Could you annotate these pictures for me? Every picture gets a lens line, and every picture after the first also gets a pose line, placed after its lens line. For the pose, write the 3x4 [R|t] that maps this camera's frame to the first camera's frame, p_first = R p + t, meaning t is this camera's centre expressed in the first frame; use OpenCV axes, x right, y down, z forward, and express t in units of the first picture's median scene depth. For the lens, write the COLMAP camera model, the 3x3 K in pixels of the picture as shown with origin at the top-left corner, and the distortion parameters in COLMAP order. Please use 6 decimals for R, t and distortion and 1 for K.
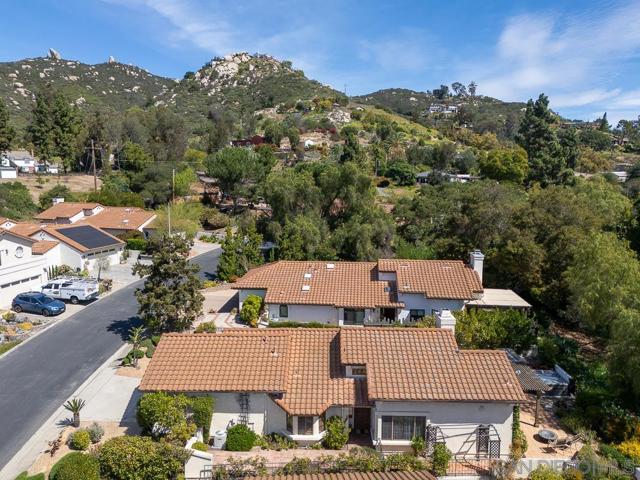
lens RADIAL K [[469.1, 0, 318.8], [0, 469.1, 237.0], [0, 0, 1]] dist [0.078223, -0.071850]
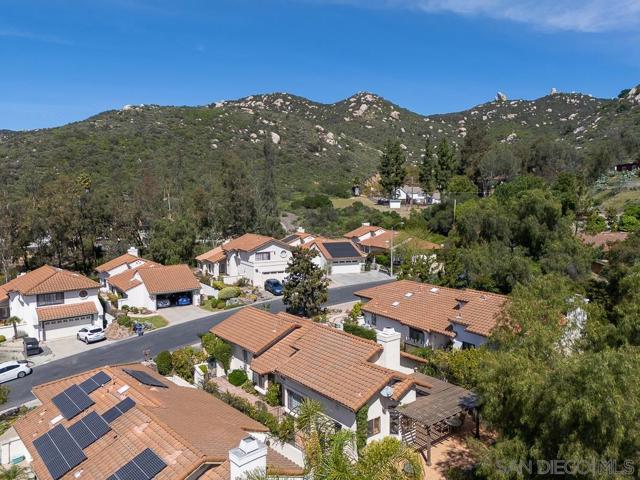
lens RADIAL K [[469.1, 0, 318.8], [0, 469.1, 237.0], [0, 0, 1]] dist [0.078223, -0.071850]
pose [[0.633668, 0.052785, -0.771802, 0.103365], [-0.101435, 0.994725, -0.015249, -0.002114], [0.766926, 0.087951, 0.635680, 0.018702]]
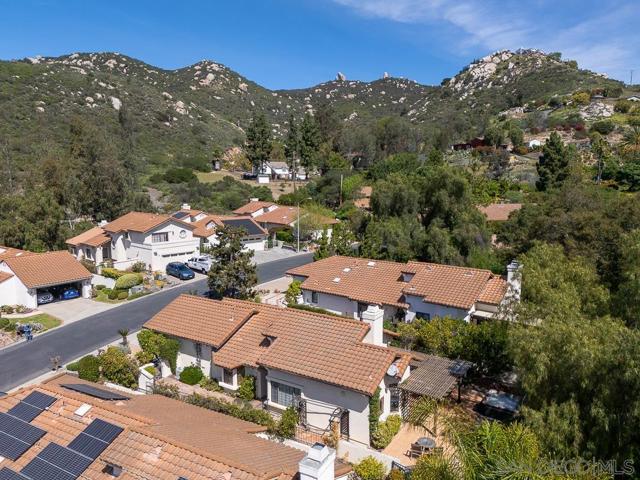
lens RADIAL K [[469.1, 0, 318.8], [0, 469.1, 237.0], [0, 0, 1]] dist [0.078223, -0.071850]
pose [[0.848498, 0.064027, -0.525311, 0.074163], [-0.069404, 0.997544, 0.009481, -0.000133], [0.524627, 0.028414, 0.850858, 0.004181]]
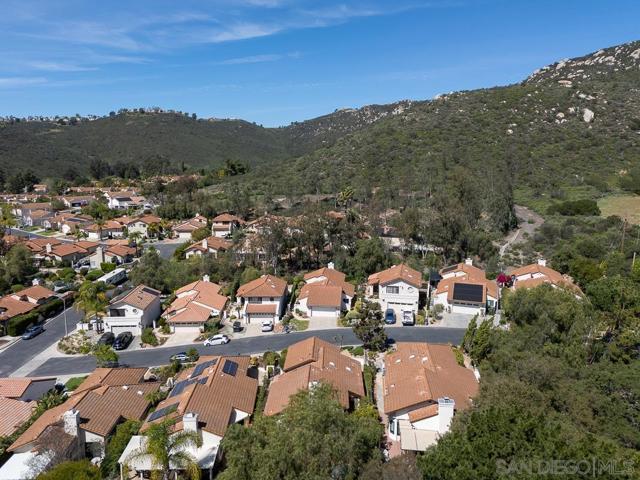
lens RADIAL K [[469.1, 0, 318.8], [0, 469.1, 237.0], [0, 0, 1]] dist [0.078223, -0.071850]
pose [[-0.019218, 0.157610, -0.987314, 0.210280], [-0.138953, 0.977492, 0.158747, -0.072592], [0.990112, 0.140241, 0.003115, 0.097882]]
